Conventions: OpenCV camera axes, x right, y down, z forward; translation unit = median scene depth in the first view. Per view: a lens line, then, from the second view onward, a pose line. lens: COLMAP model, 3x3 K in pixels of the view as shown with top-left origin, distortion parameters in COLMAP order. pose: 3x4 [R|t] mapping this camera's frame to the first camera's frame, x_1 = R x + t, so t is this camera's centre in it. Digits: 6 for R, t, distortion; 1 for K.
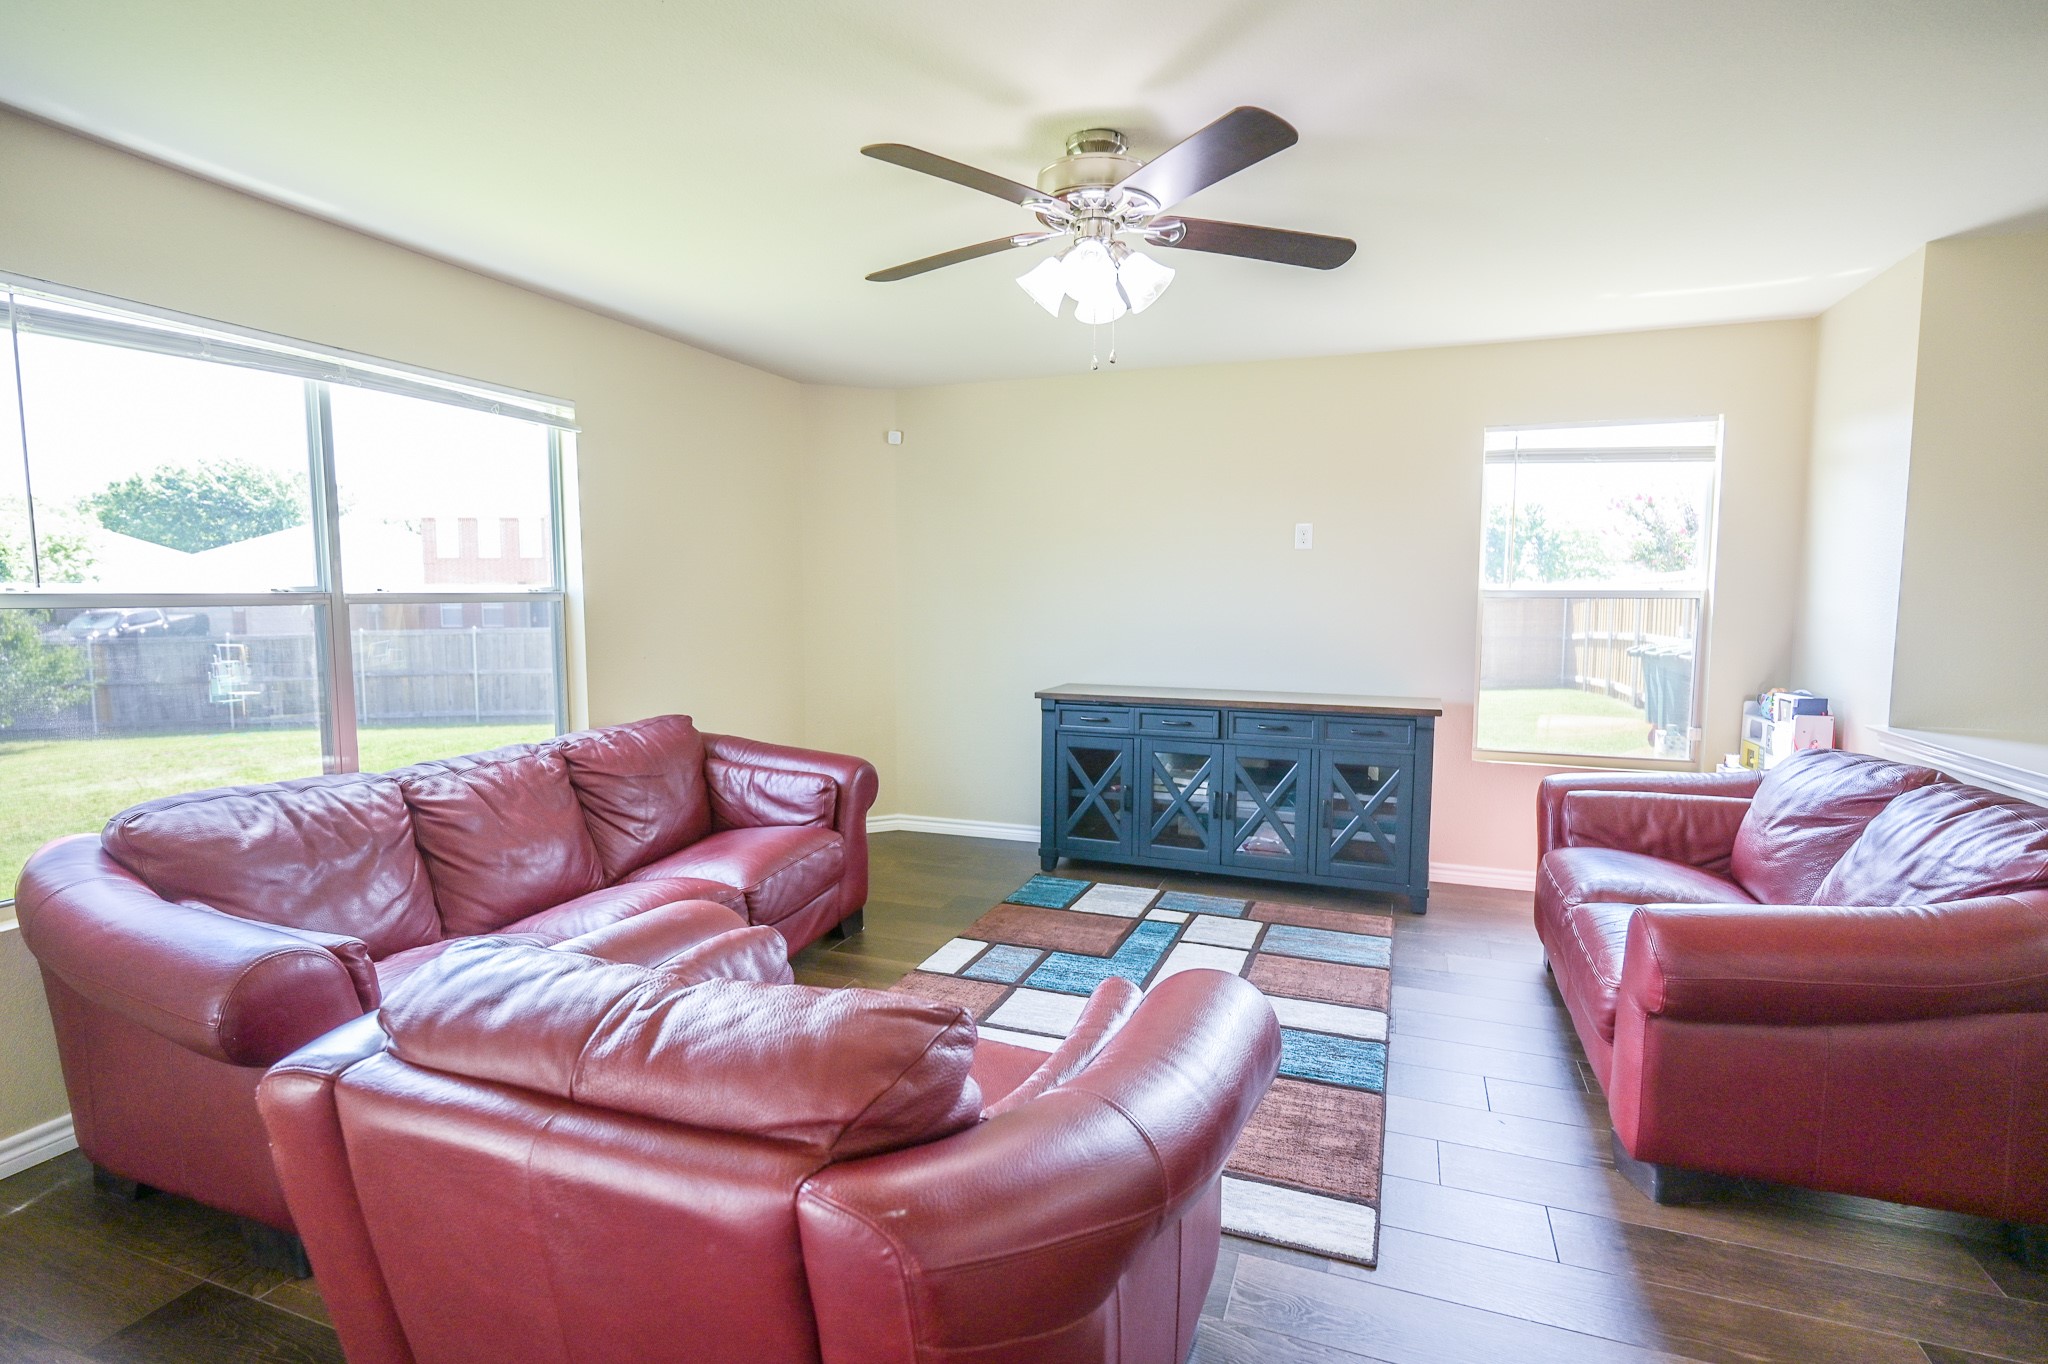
lens RADIAL K [[997.8, 0, 1024.2], [0, 997.8, 672.6], [0, 0, 1]] dist [-0.002610, -0.000134]
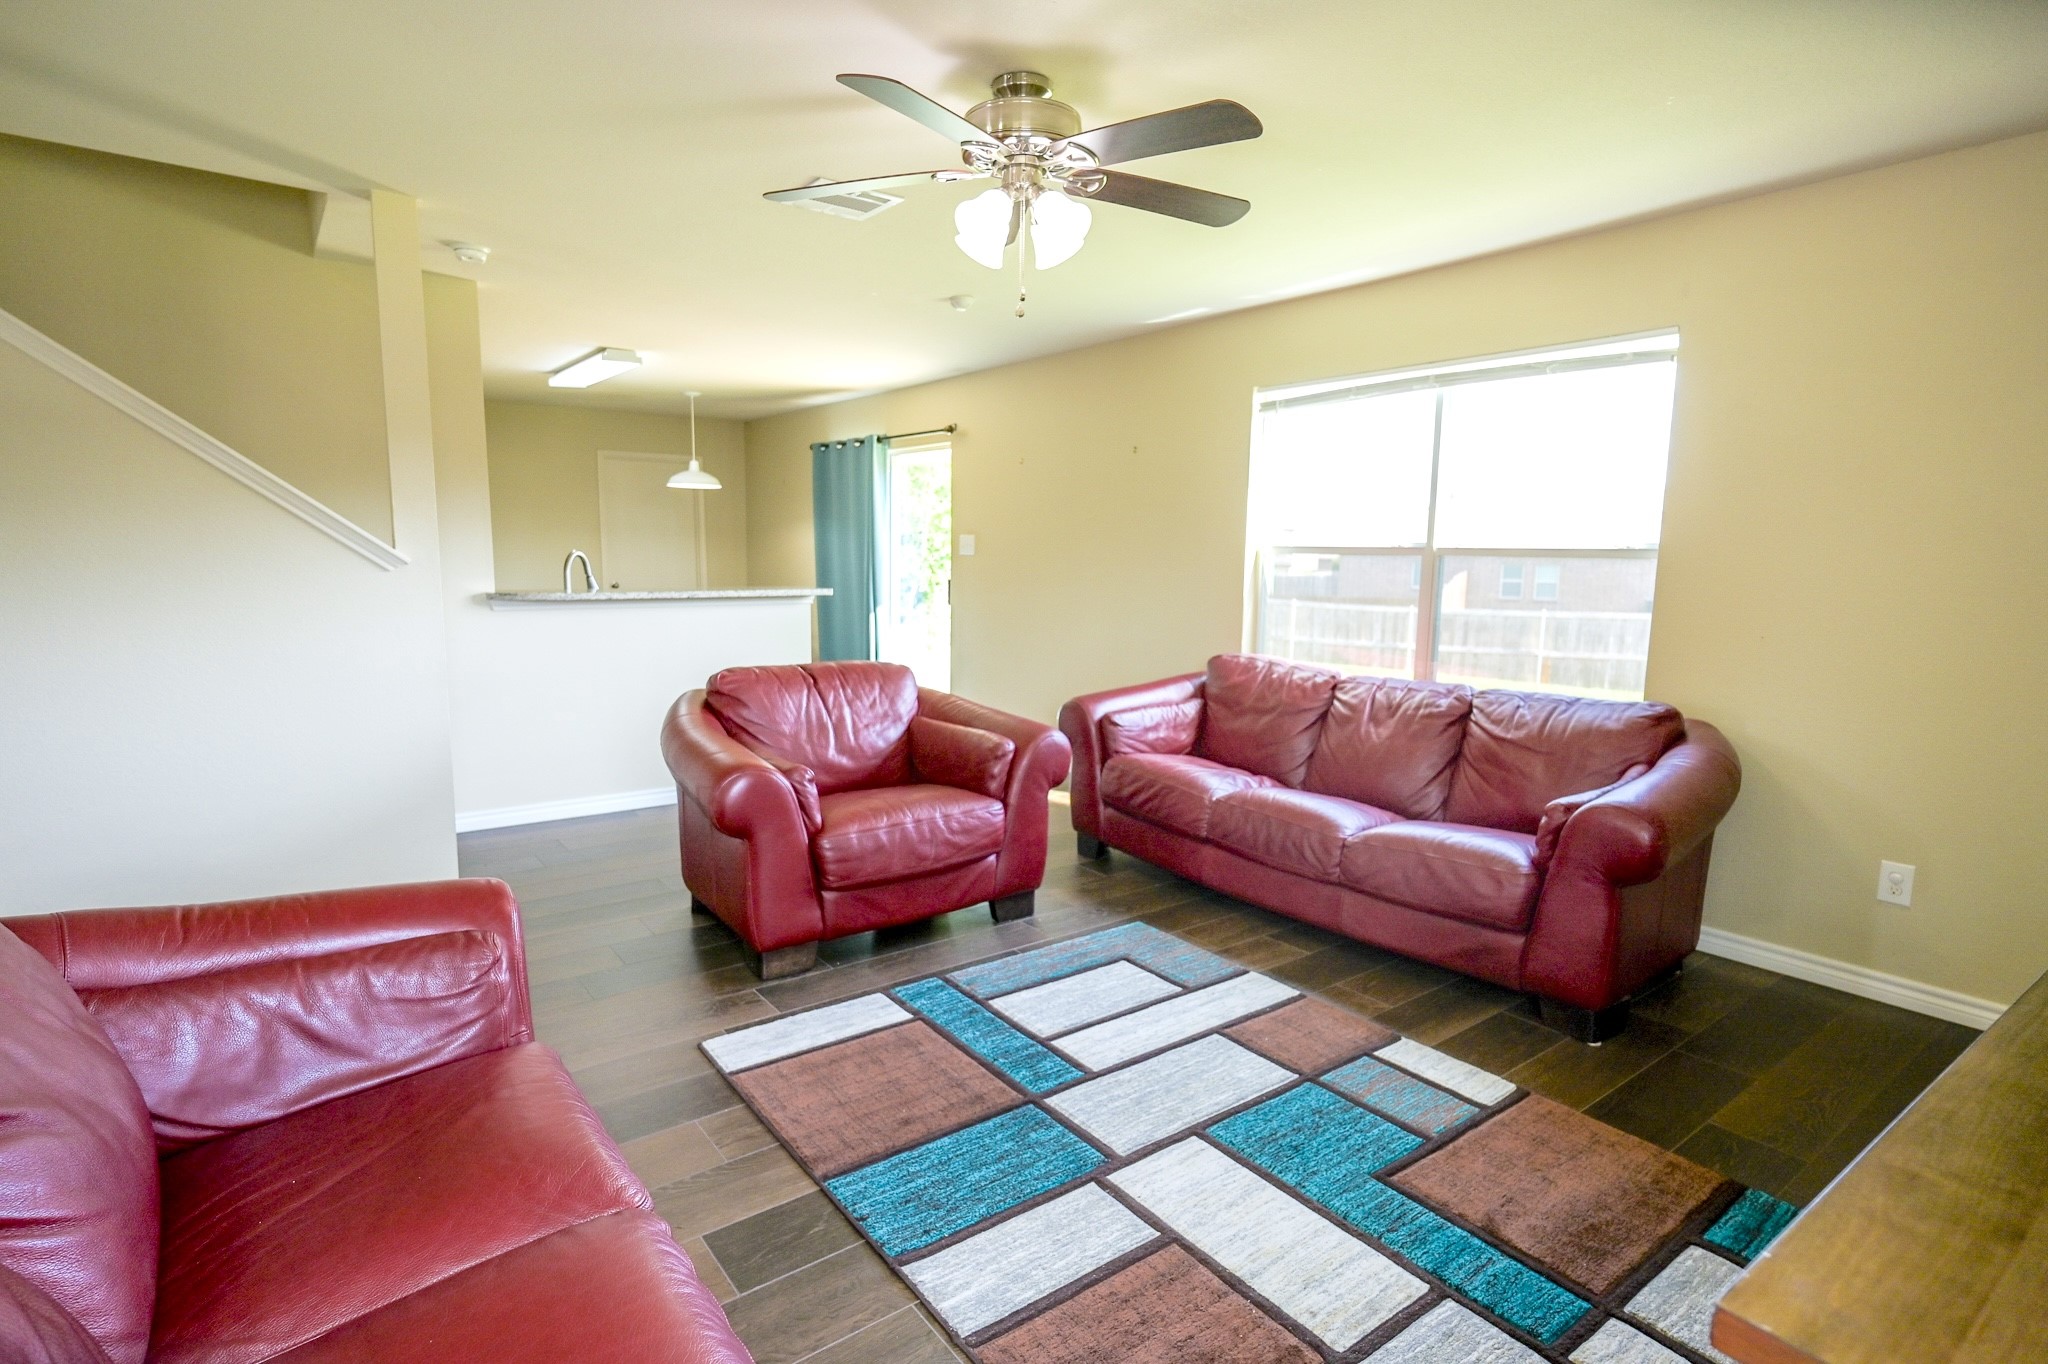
lens RADIAL K [[1031.5, 0, 1029.7], [0, 1031.5, 694.1], [0, 0, 1]] dist [0.002005, 0.000242]
pose [[-0.525952, 0.112568, -0.843032, 0.593289], [-0.084793, 0.979325, 0.183667, -0.072722], [0.846277, 0.168083, -0.505533, 0.969721]]
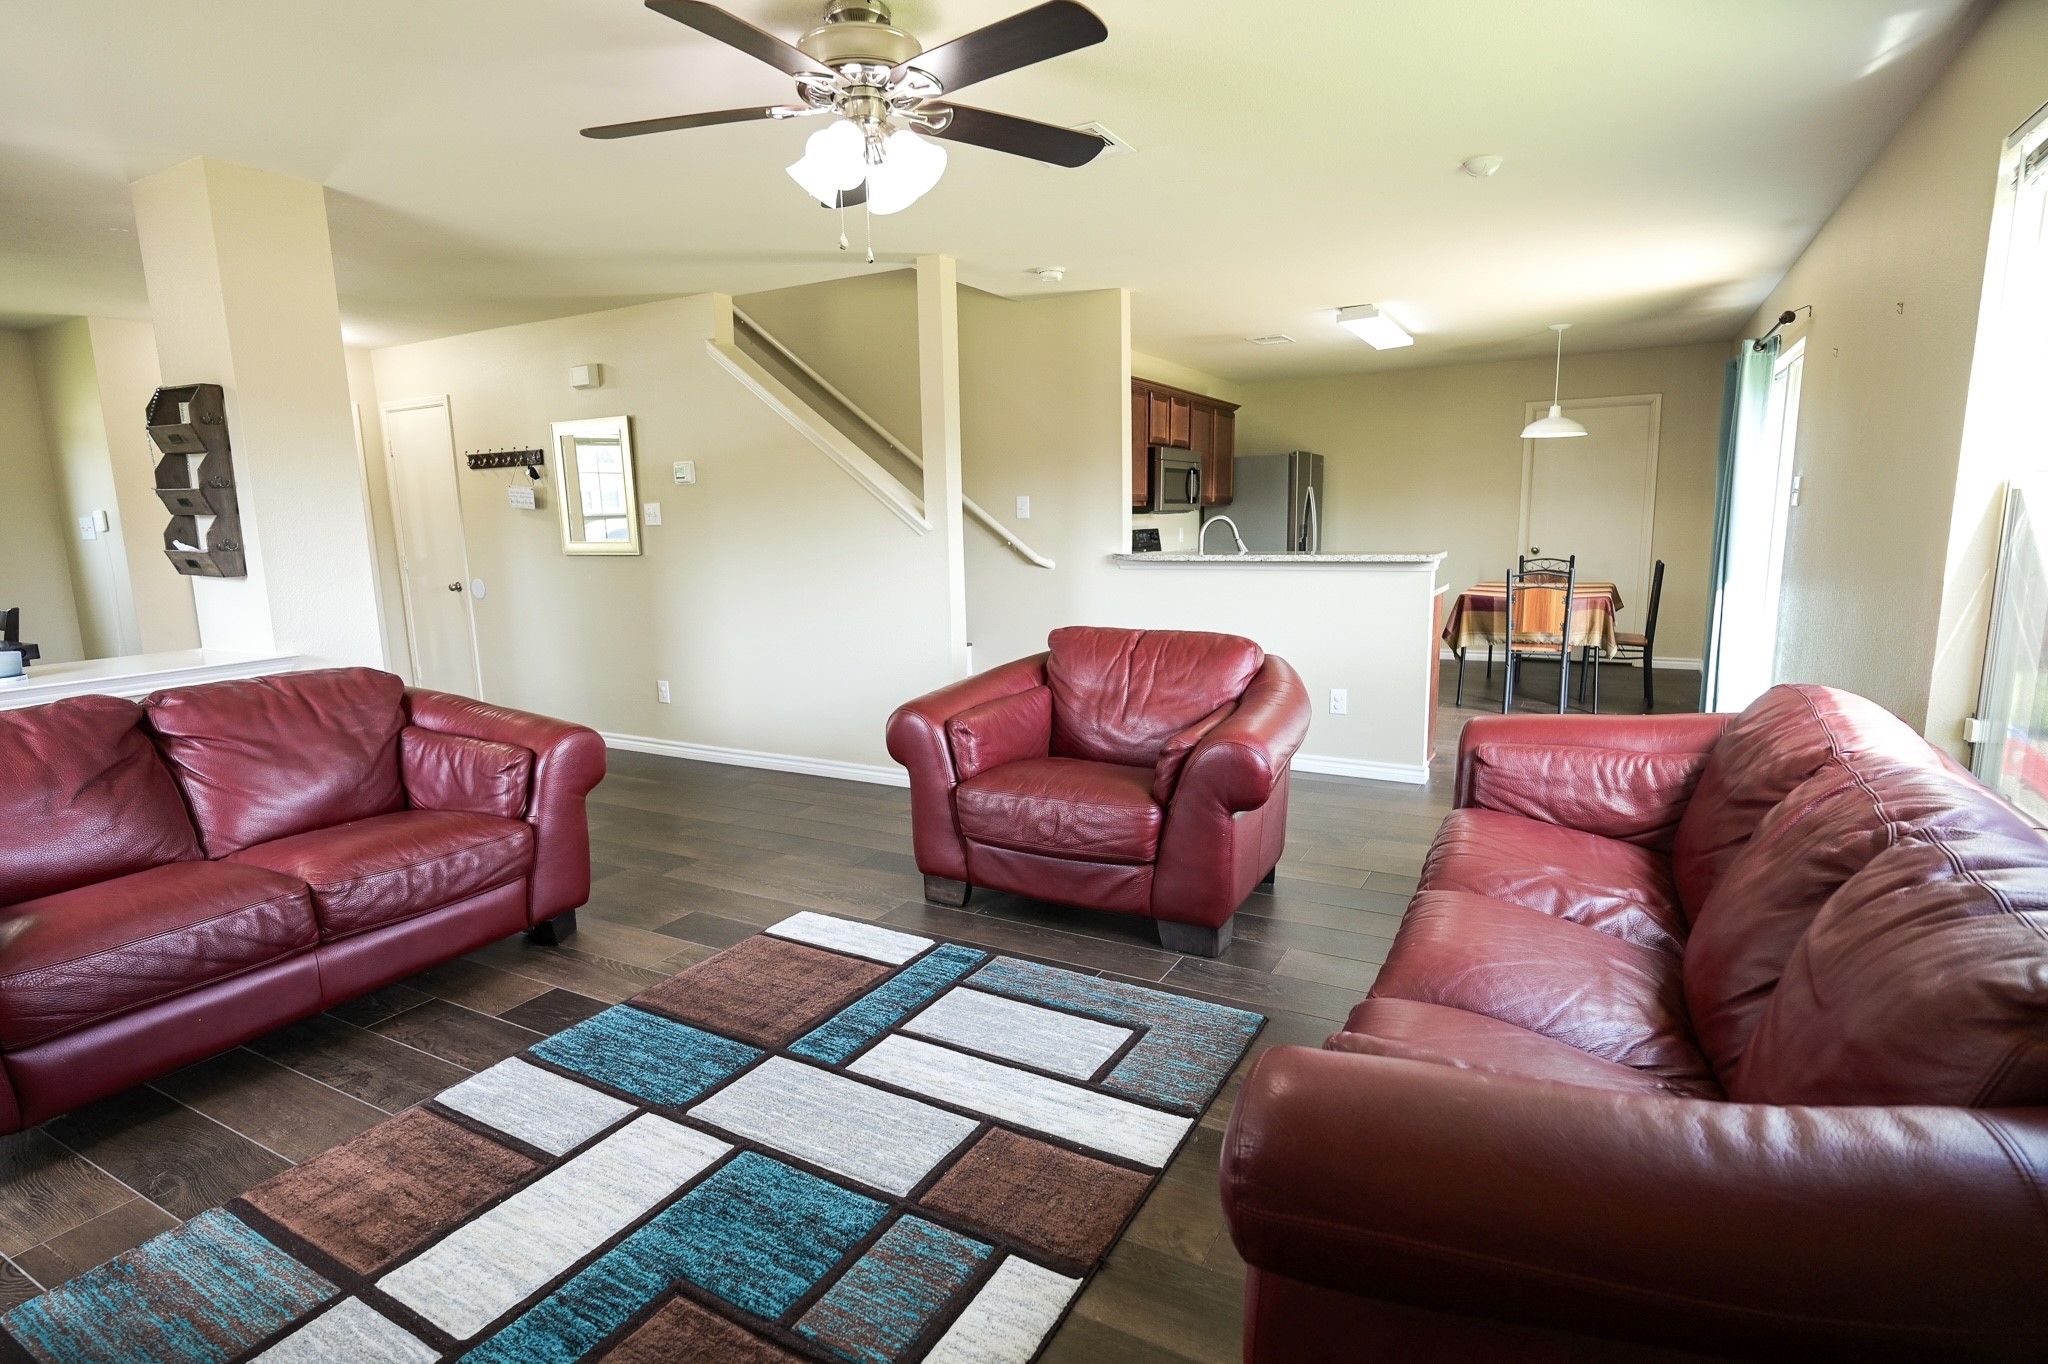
lens RADIAL K [[1031.5, 0, 1029.7], [0, 1031.5, 694.1], [0, 0, 1]] dist [0.002005, 0.000242]
pose [[-0.990901, -0.007973, 0.134360, -0.130617], [0.027626, 0.964941, 0.261008, -0.099981], [-0.131730, 0.262345, -0.955940, 1.231771]]
